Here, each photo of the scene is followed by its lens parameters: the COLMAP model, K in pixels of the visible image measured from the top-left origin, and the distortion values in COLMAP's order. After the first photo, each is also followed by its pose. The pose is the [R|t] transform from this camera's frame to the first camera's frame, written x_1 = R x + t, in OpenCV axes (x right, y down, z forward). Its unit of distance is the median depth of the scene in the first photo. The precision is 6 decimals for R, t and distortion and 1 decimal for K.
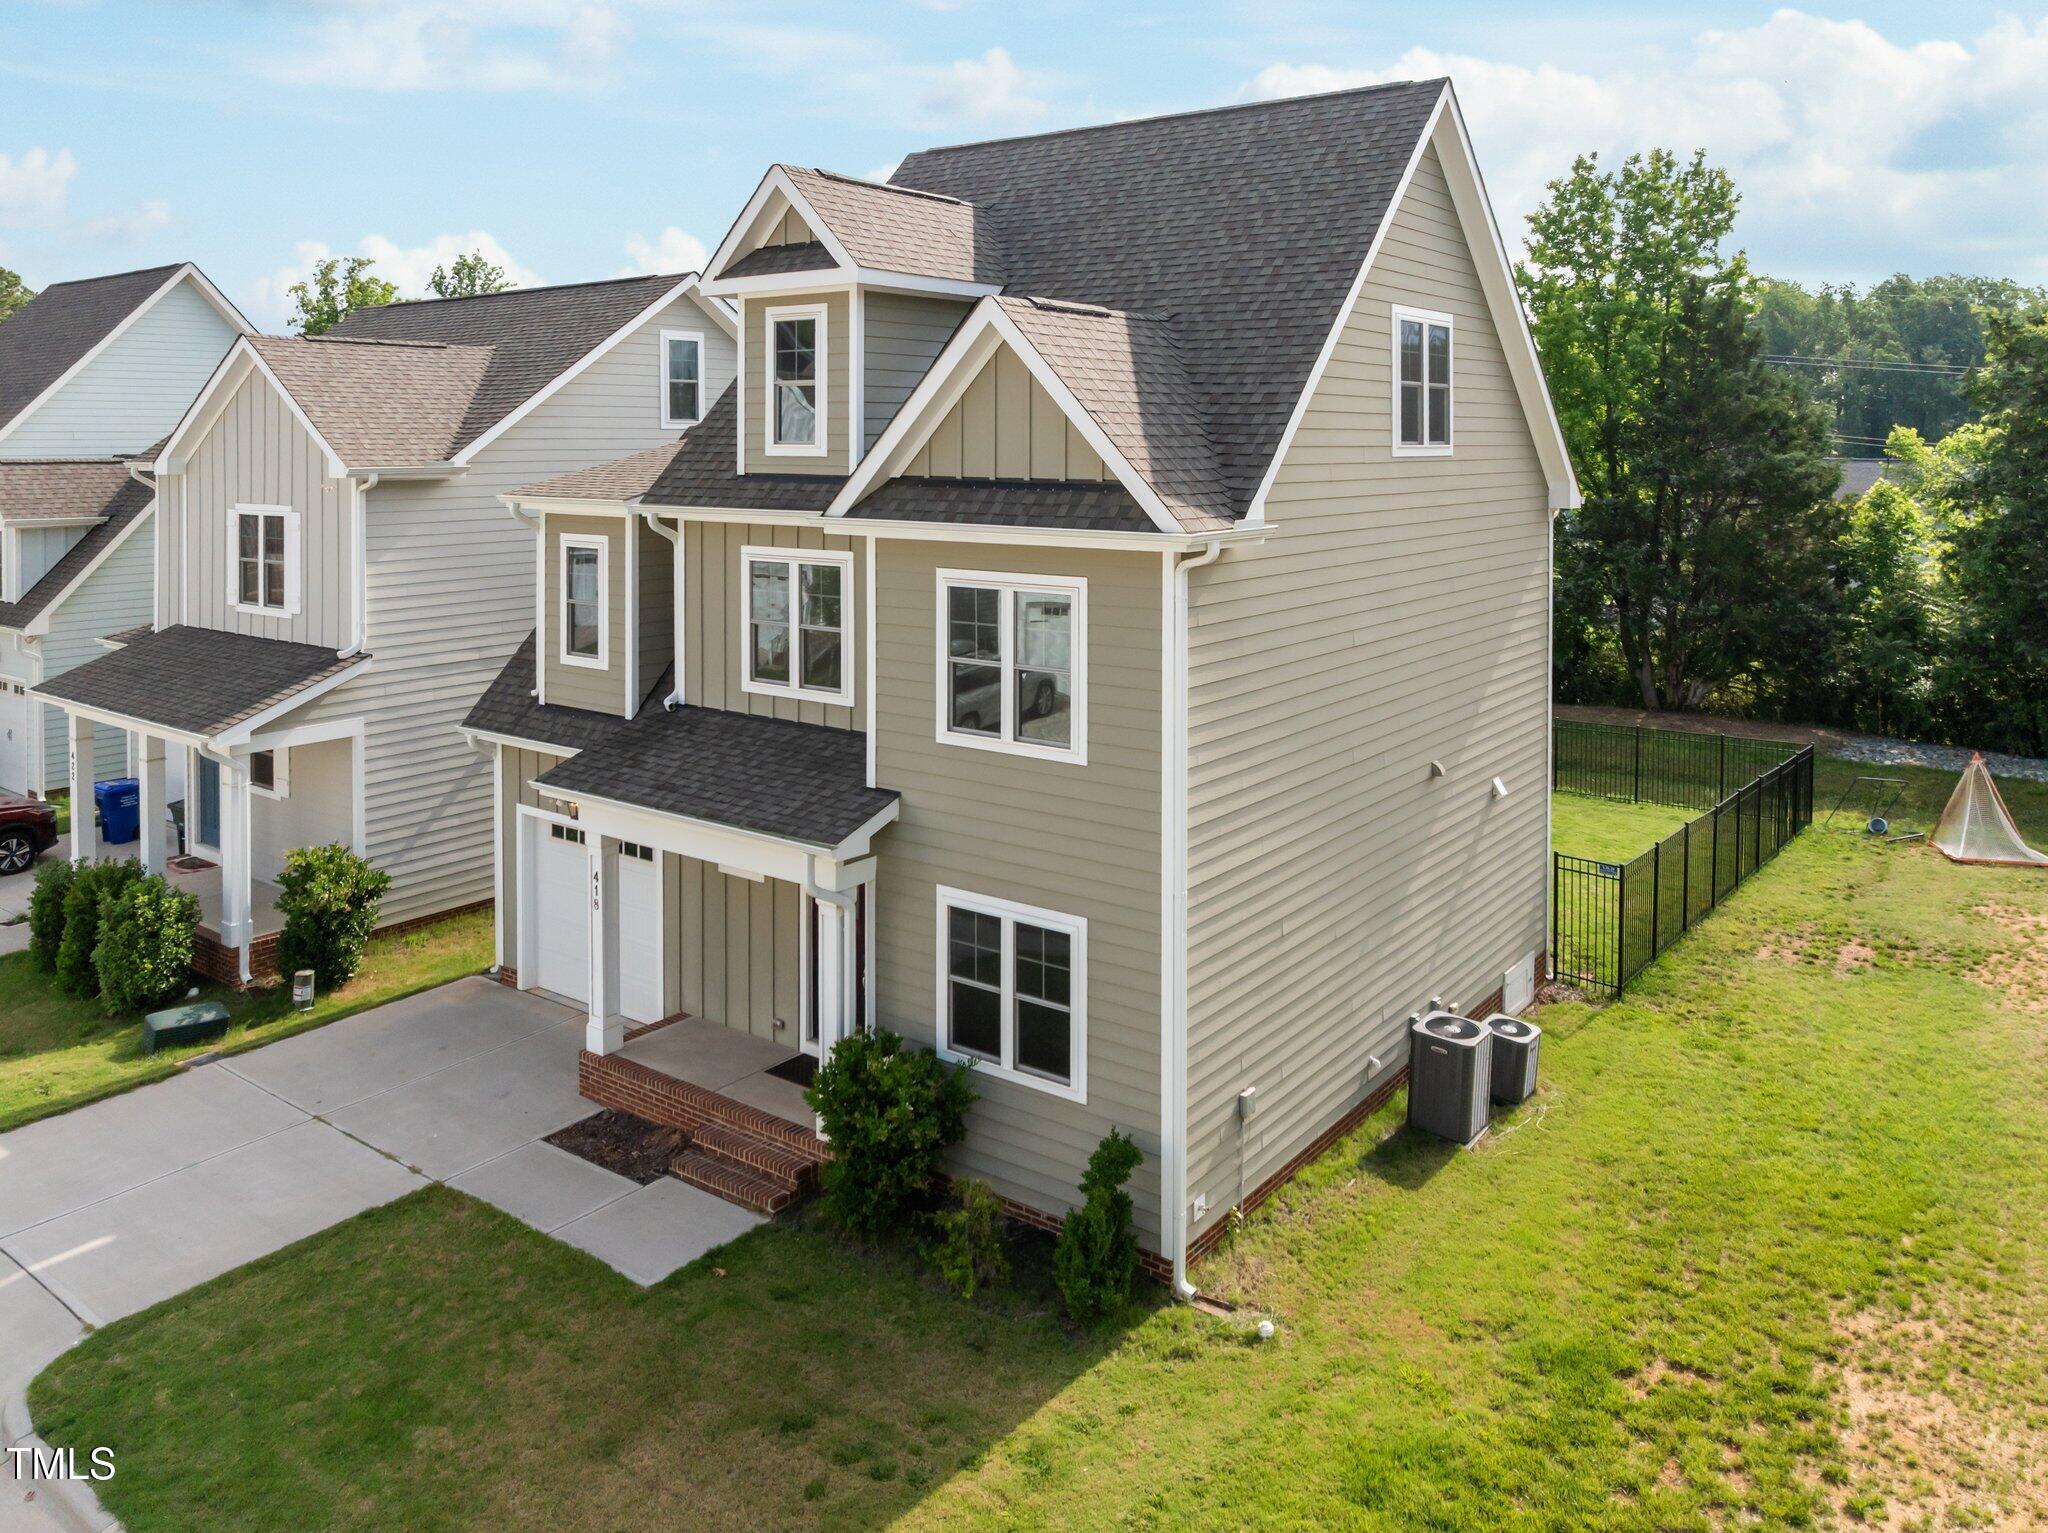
lens RADIAL K [[1520.5, 0, 1021.2], [0, 1520.5, 441.5], [0, 0, 1]] dist [-0.030949, 0.003270]
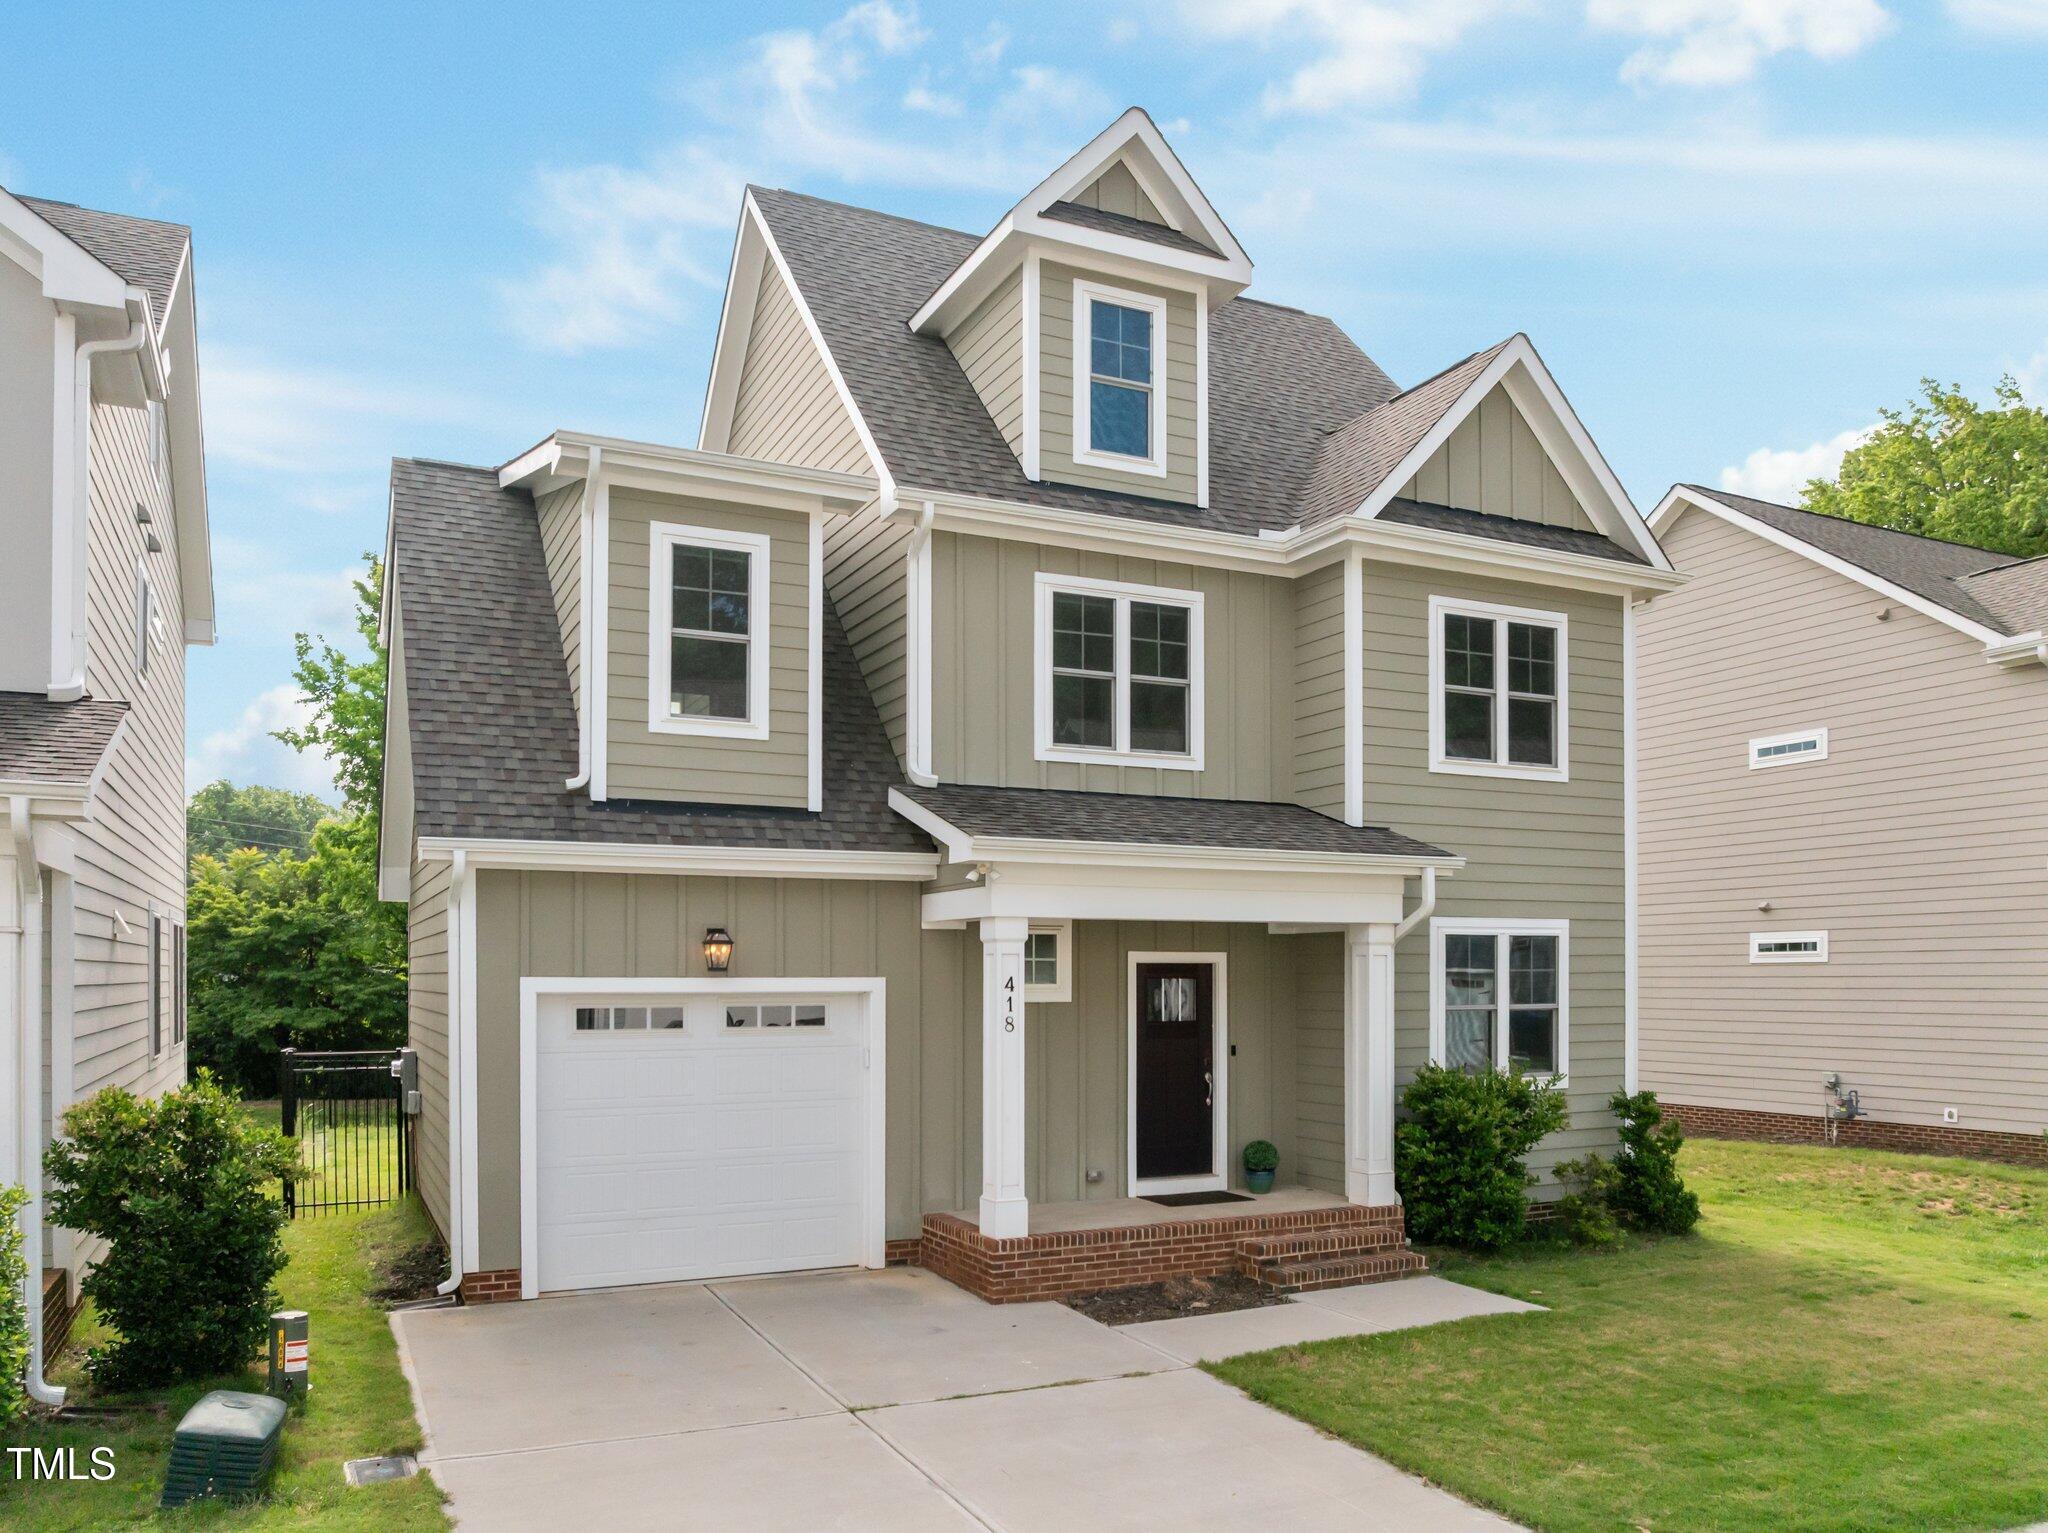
lens RADIAL K [[1514.8, 0, 1018.5], [0, 1514.8, 979.0], [0, 0, 1]] dist [-0.047514, 0.006921]
pose [[0.460761, -0.001650, 0.887522, -0.898186], [-0.000899, 0.999997, 0.002326, 0.283492], [-0.887524, -0.001870, 0.460759, 0.674632]]
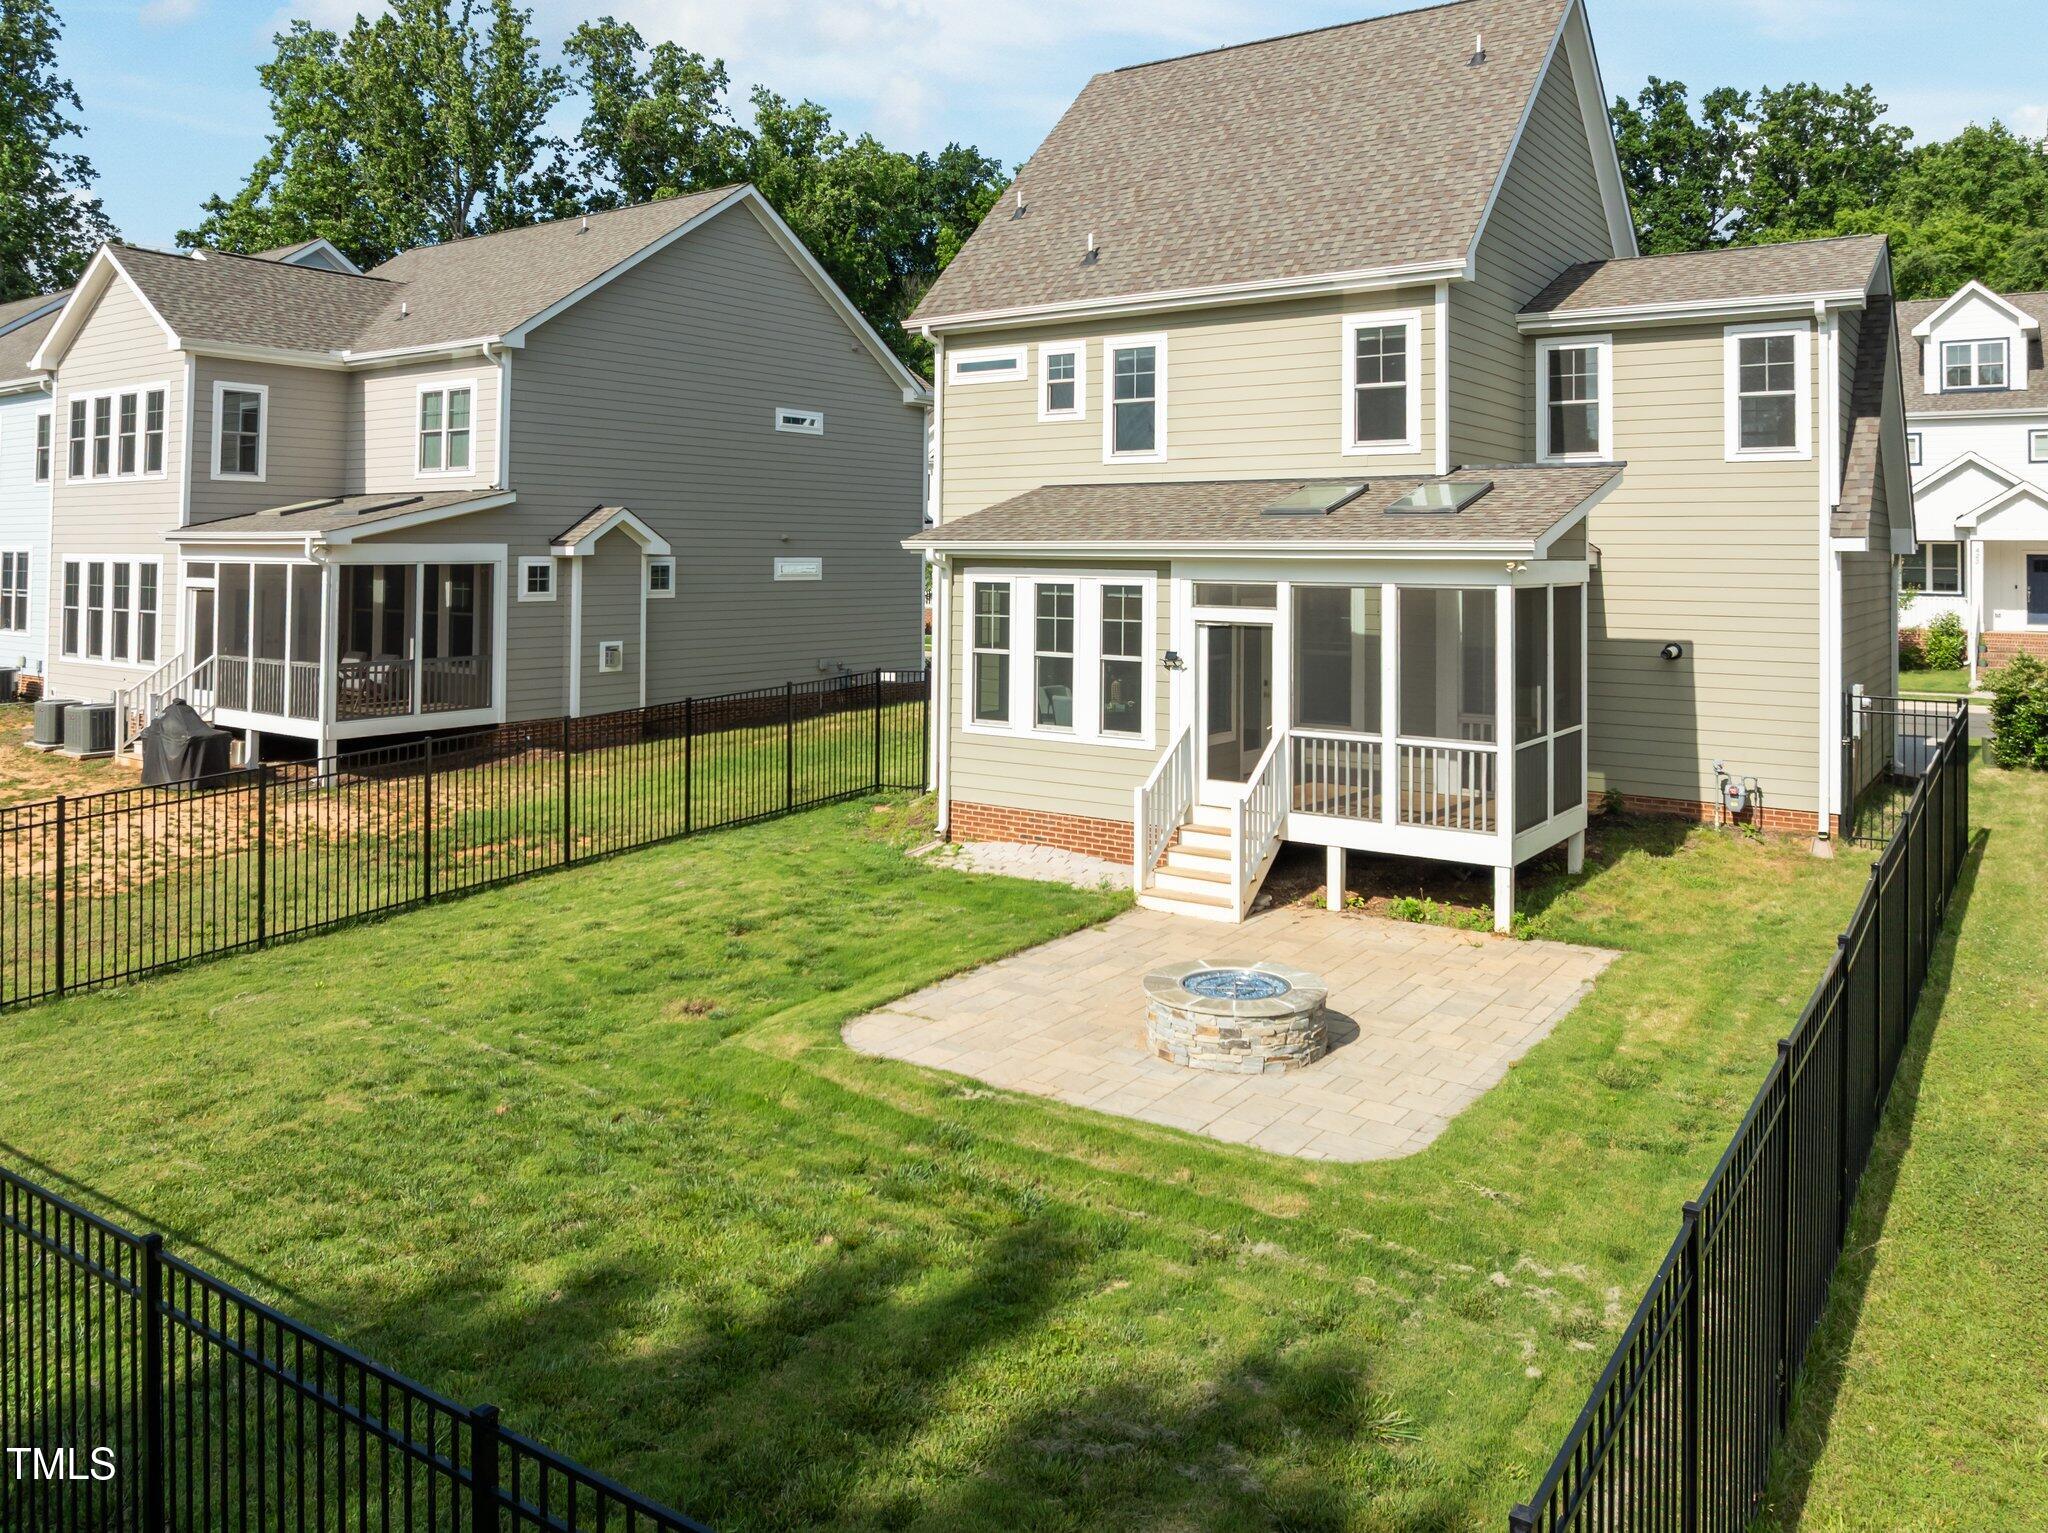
lens RADIAL K [[1468.2, 0, 1035.1], [0, 1468.2, 536.7], [0, 0, 1]] dist [-0.009540, -0.010212]
pose [[-0.999003, -0.007648, -0.043979, 0.403307], [-0.006799, 0.999788, -0.019433, 0.249610], [0.044118, -0.019115, -0.998843, 2.456364]]
